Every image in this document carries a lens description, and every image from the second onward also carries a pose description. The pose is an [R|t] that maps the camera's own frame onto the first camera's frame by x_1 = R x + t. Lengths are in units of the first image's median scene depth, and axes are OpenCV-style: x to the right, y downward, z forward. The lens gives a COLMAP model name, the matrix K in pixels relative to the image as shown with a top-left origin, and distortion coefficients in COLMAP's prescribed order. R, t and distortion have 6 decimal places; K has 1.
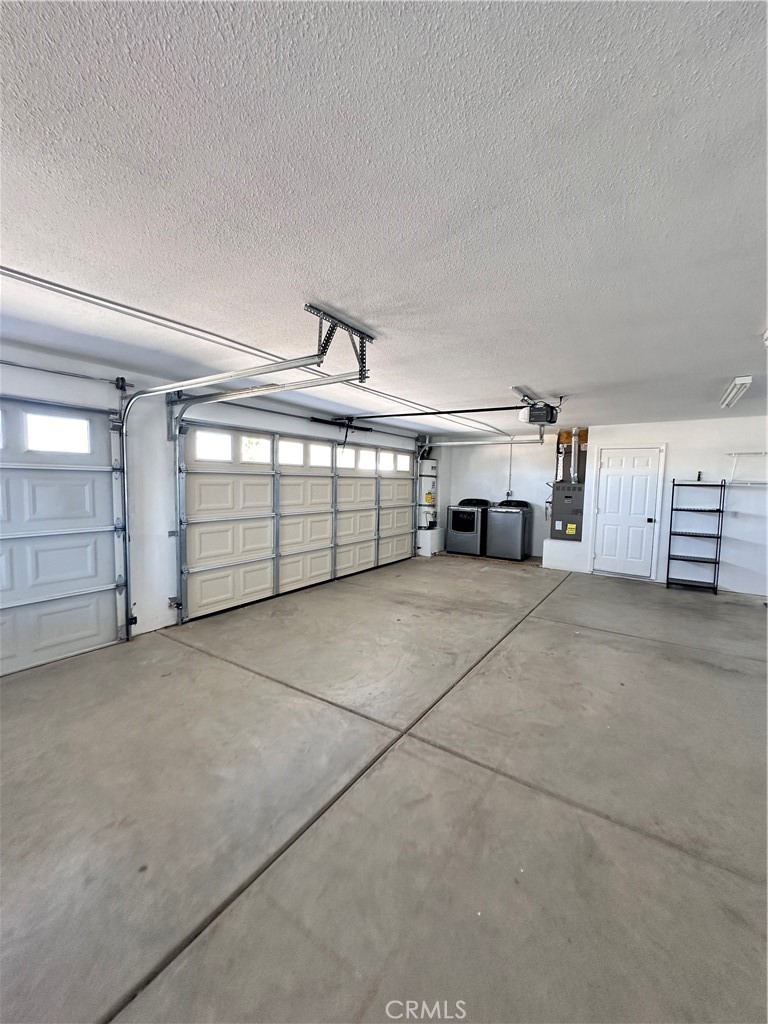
lens RADIAL K [[409.8, 0, 381.3], [0, 409.8, 511.6], [0, 0, 1]] dist [-0.007451, 0.001324]
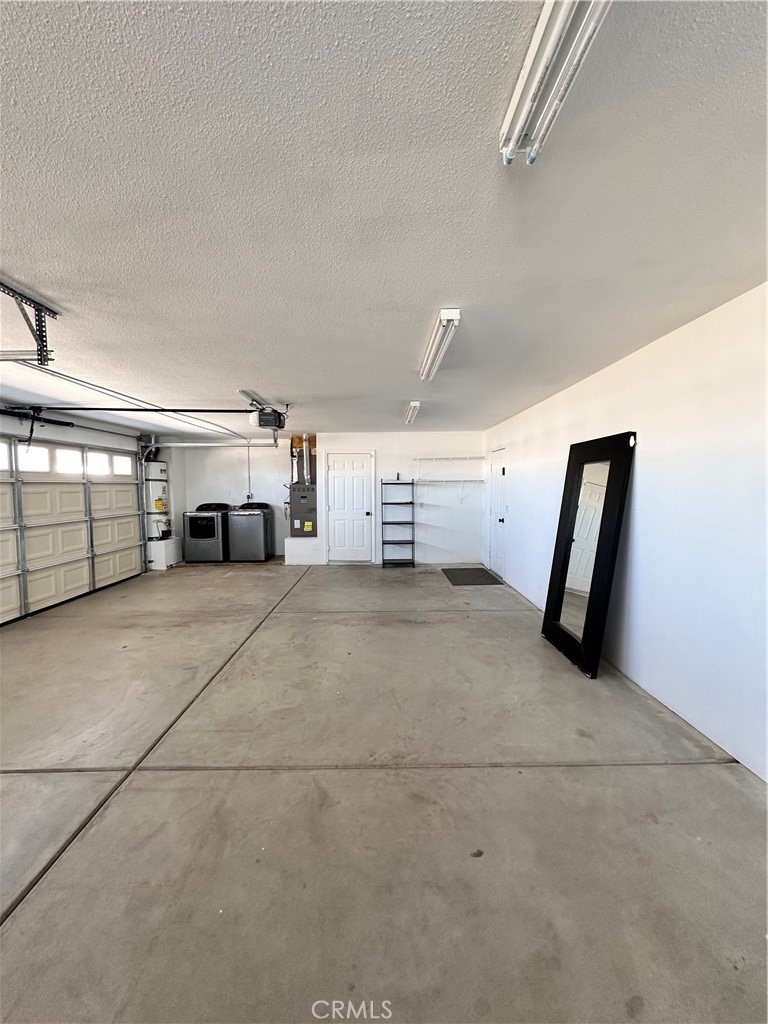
lens RADIAL K [[409.8, 0, 386.5], [0, 409.8, 512.6], [0, 0, 1]] dist [-0.007451, 0.001324]
pose [[0.818393, -0.061748, 0.571332, 0.015539], [0.064717, 0.997789, 0.015135, 0.003768], [-0.571003, 0.024588, 0.820580, -0.021847]]
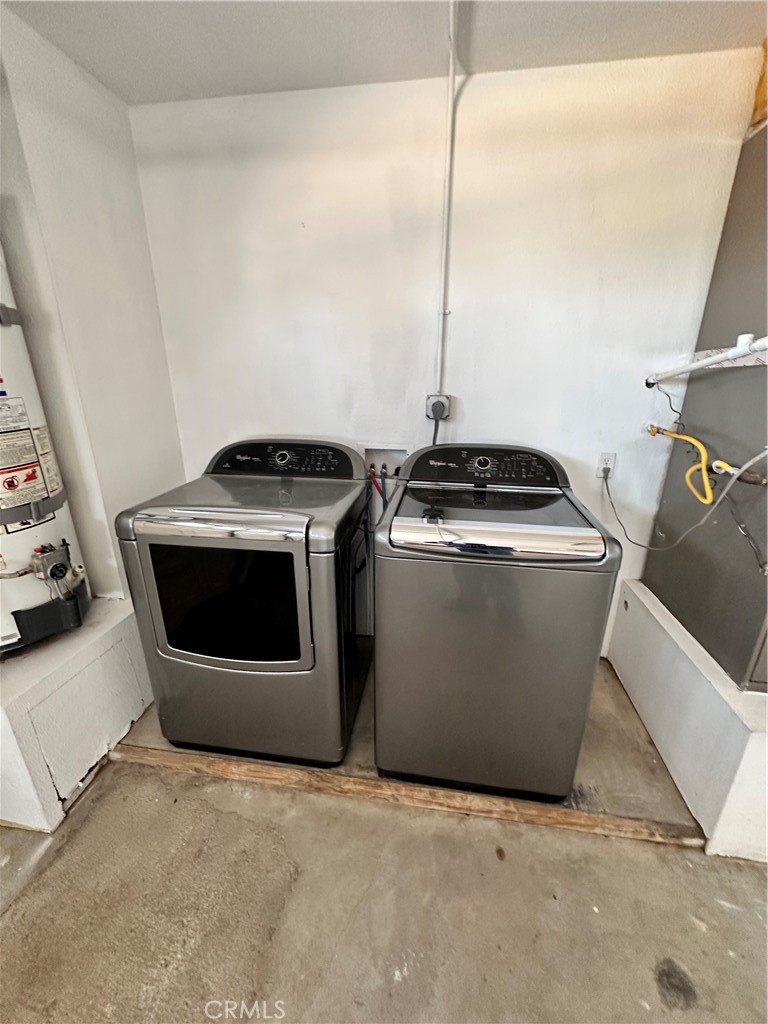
lens RADIAL K [[409.8, 0, 381.9], [0, 409.8, 513.1], [0, 0, 1]] dist [-0.007451, 0.001324]
pose [[0.901925, -0.153506, 0.403693, 0.268504], [0.045877, 0.963468, 0.263865, -0.069886], [-0.429450, -0.219466, 0.876018, 1.155651]]
